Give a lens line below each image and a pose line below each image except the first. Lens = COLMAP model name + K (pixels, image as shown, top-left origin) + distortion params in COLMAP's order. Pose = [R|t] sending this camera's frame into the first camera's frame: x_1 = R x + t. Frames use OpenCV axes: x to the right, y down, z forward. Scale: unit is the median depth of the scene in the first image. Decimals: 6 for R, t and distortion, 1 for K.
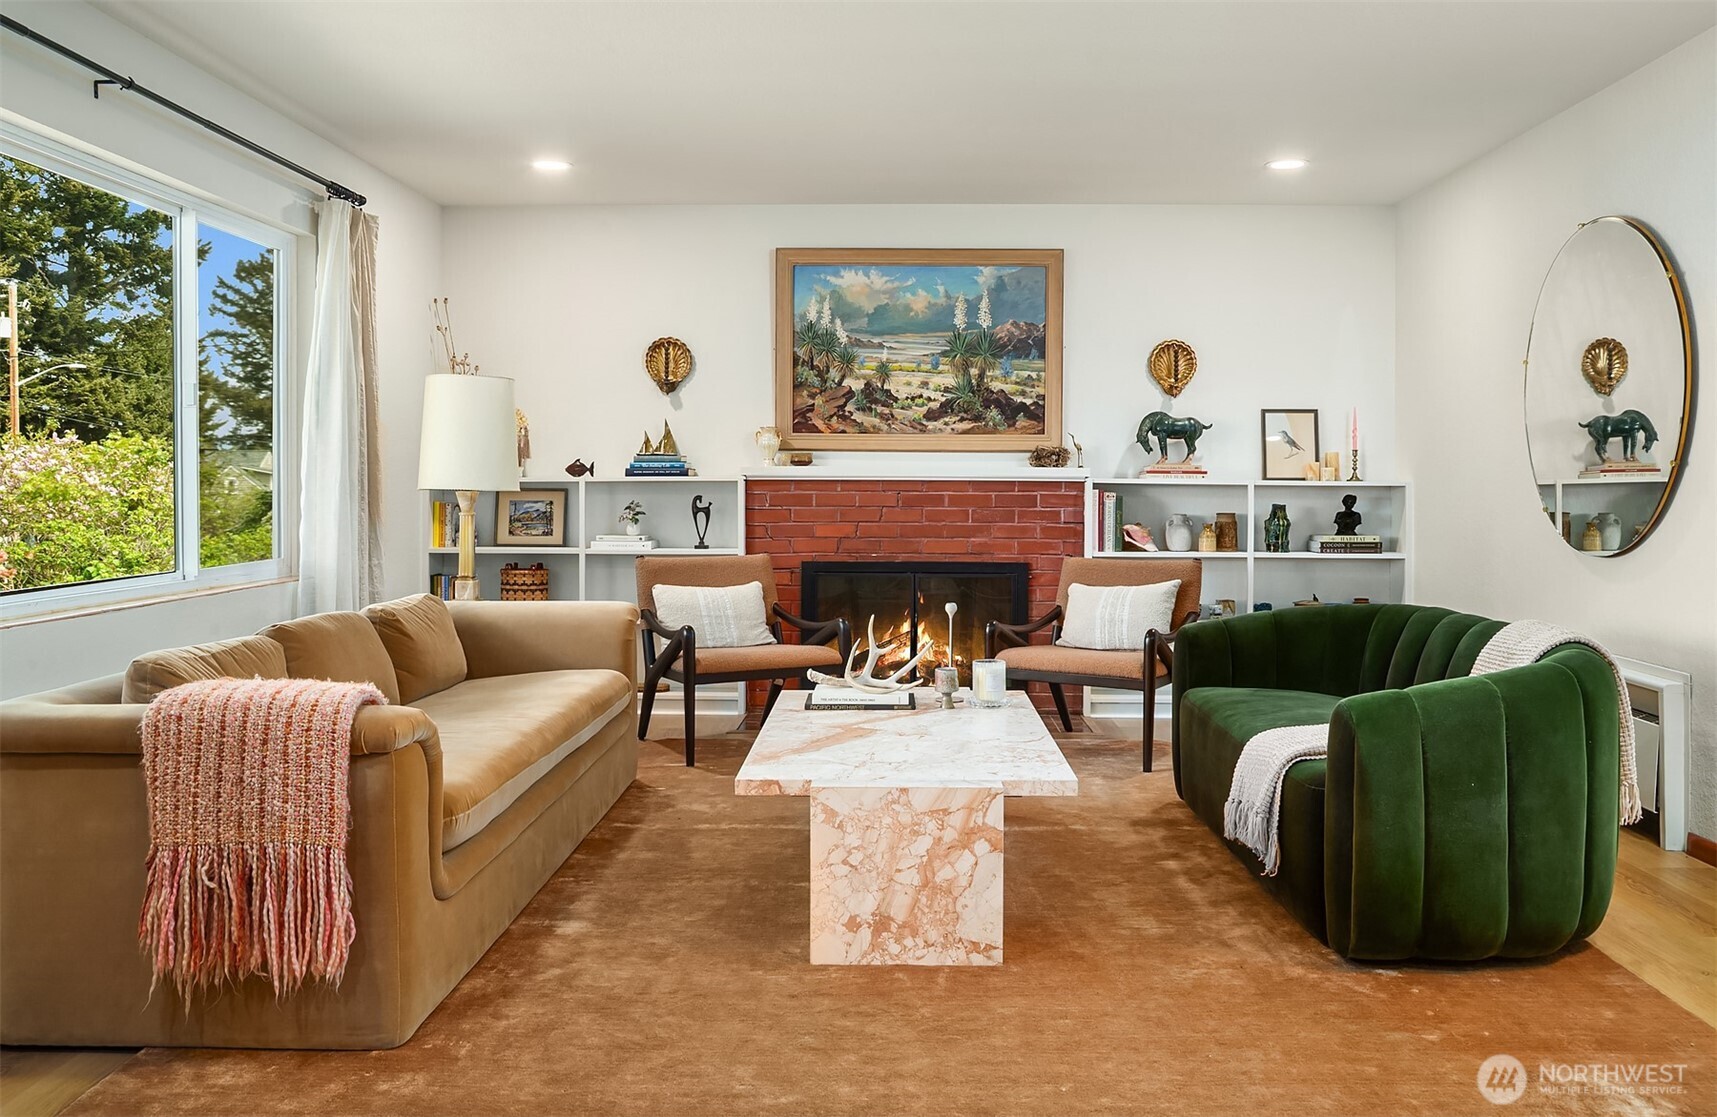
lens RADIAL K [[1453.7, 0, 858.3], [0, 1453.7, 519.6], [0, 0, 1]] dist [-0.045409, 0.012036]
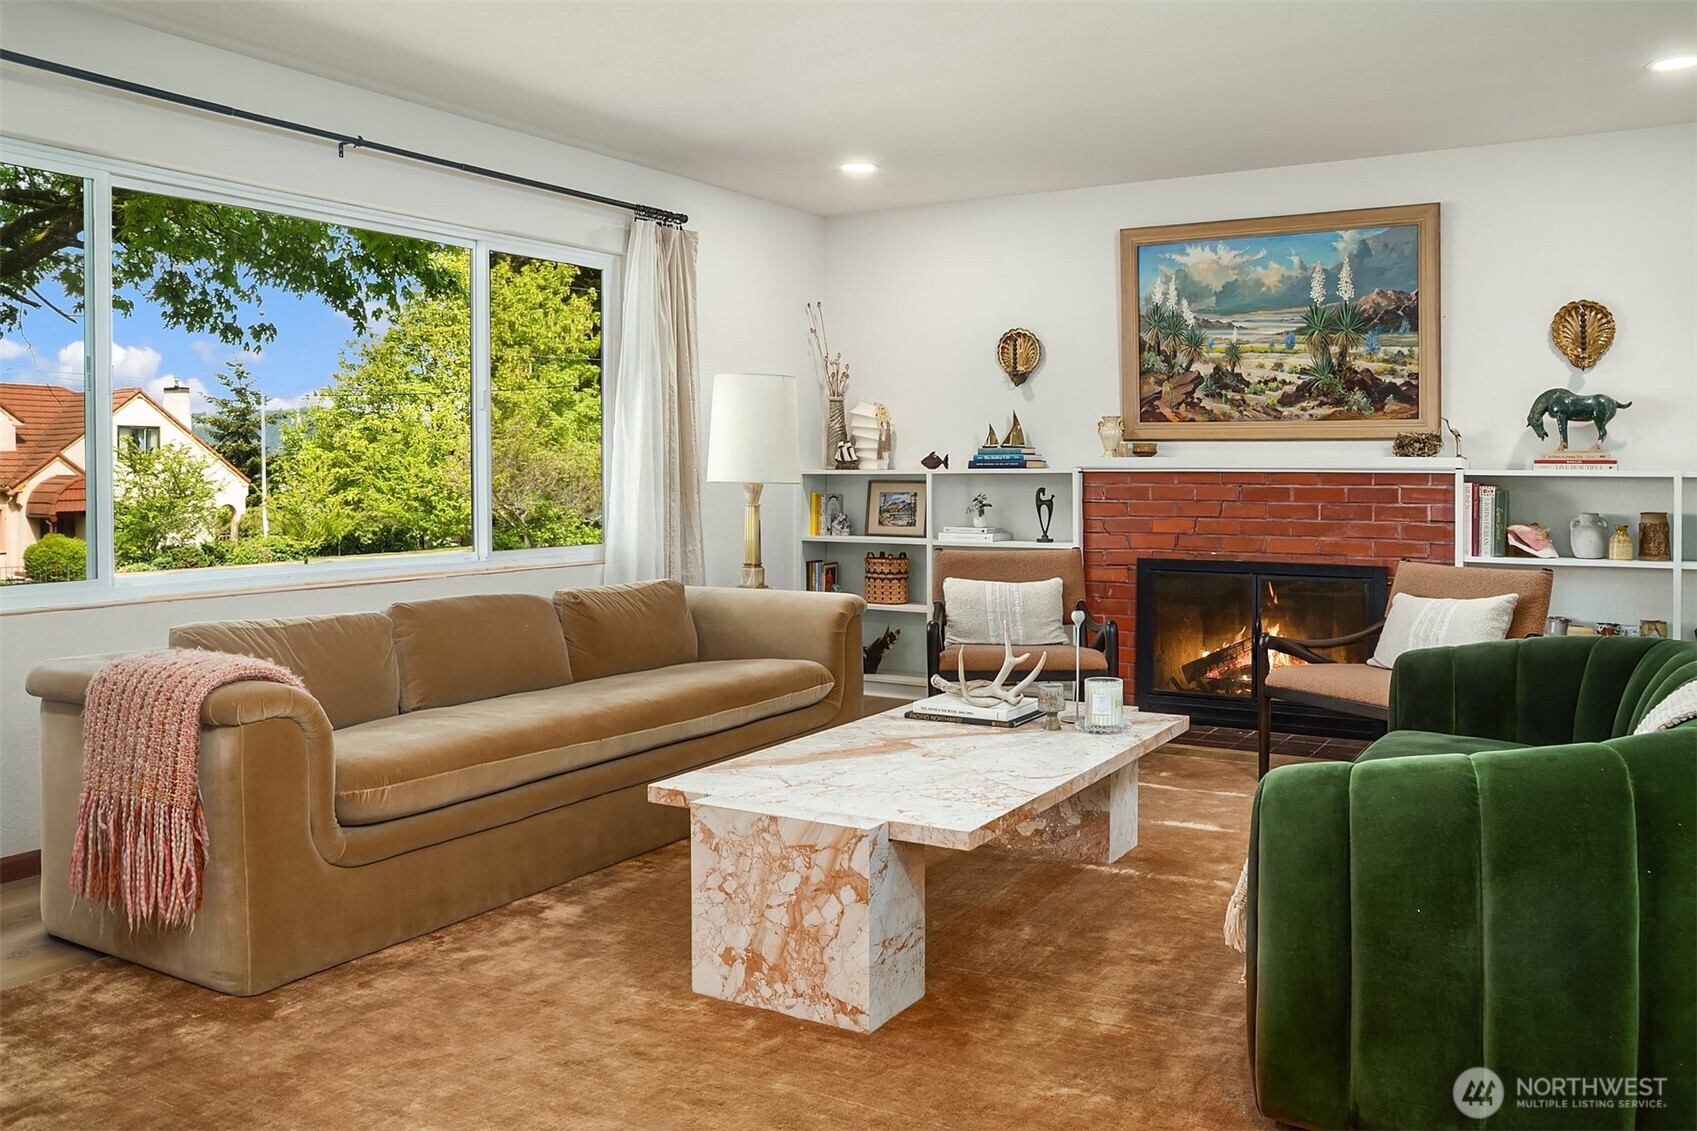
lens RADIAL K [[1362.3, 0, 856.1], [0, 1362.3, 499.1], [0, 0, 1]] dist [-0.070483, 0.046099]
pose [[0.870705, 0.007314, -0.491751, 0.234087], [-0.010628, 0.999936, -0.003945, -0.004199], [0.491691, 0.008662, 0.870727, 0.139574]]
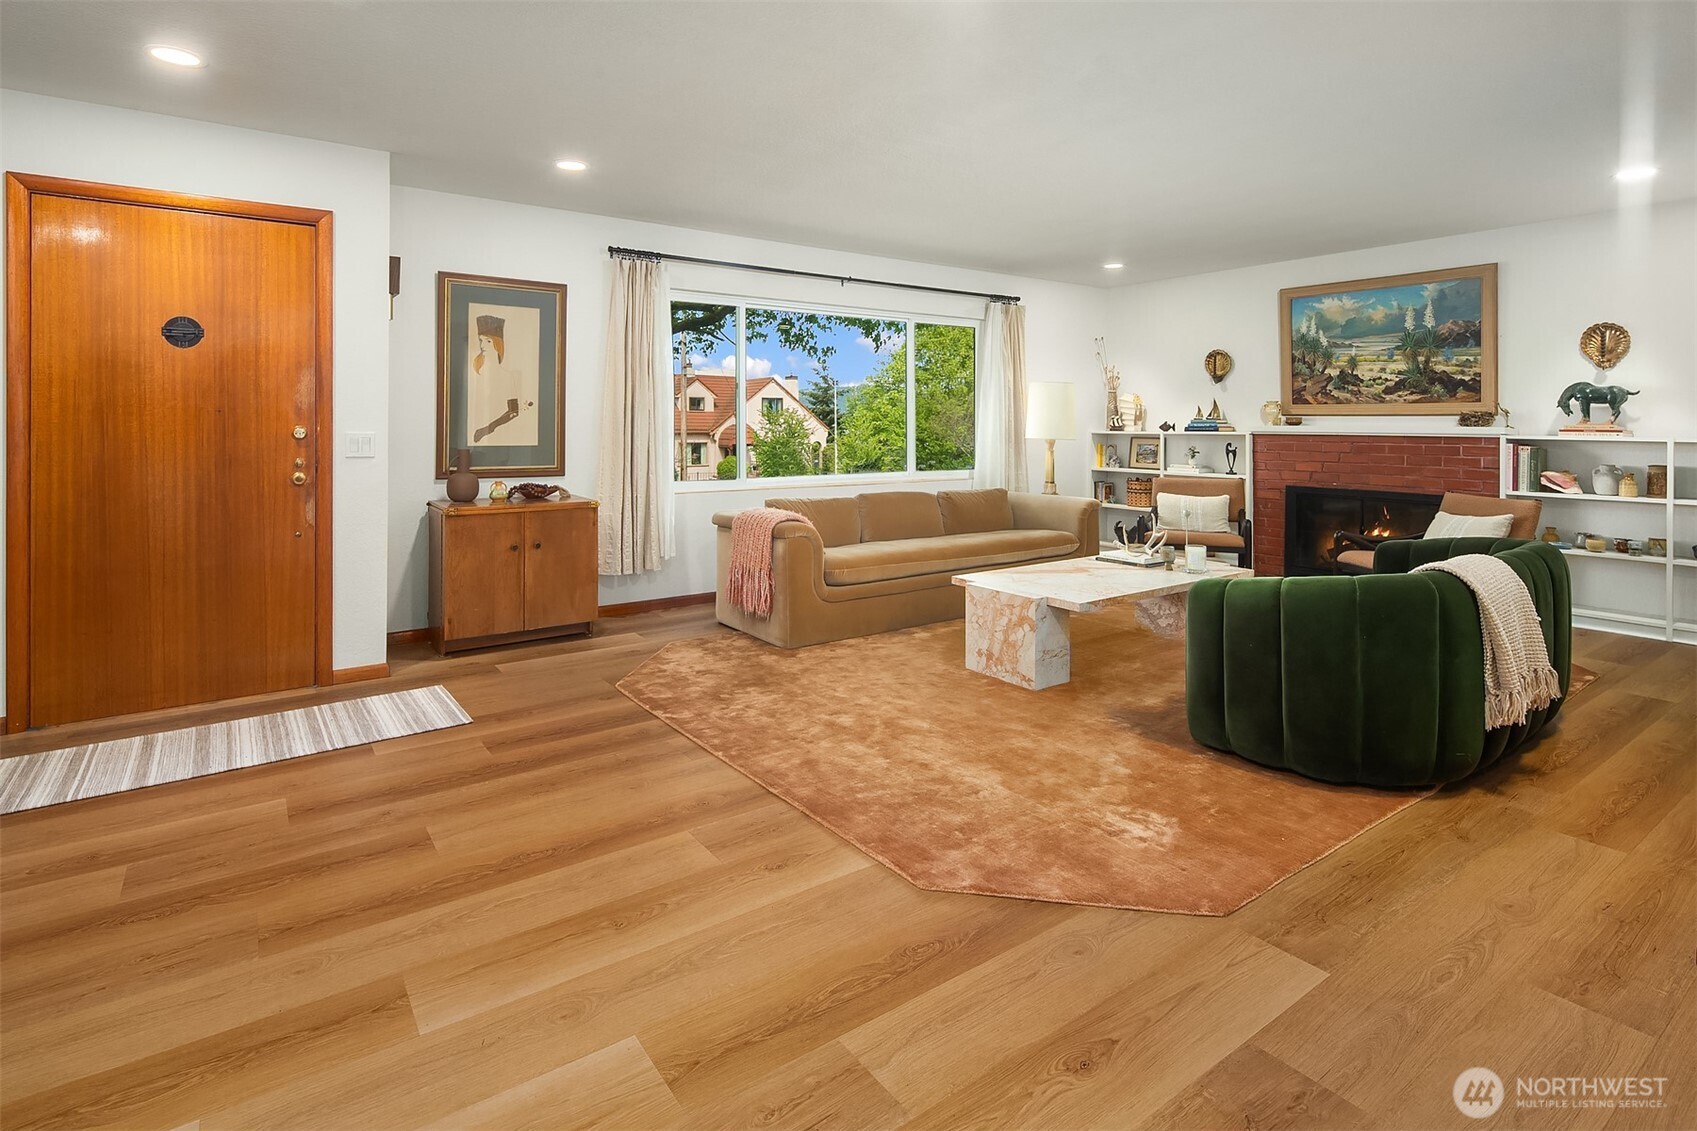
lens RADIAL K [[847.0, 0, 835.1], [0, 847.0, 440.5], [0, 0, 1]] dist [-0.001649, -0.001141]
pose [[0.596909, 0.015191, -0.802165, 0.406596], [-0.021670, 0.999761, 0.002808, -0.012218], [0.802016, 0.015707, 0.597096, 0.048318]]
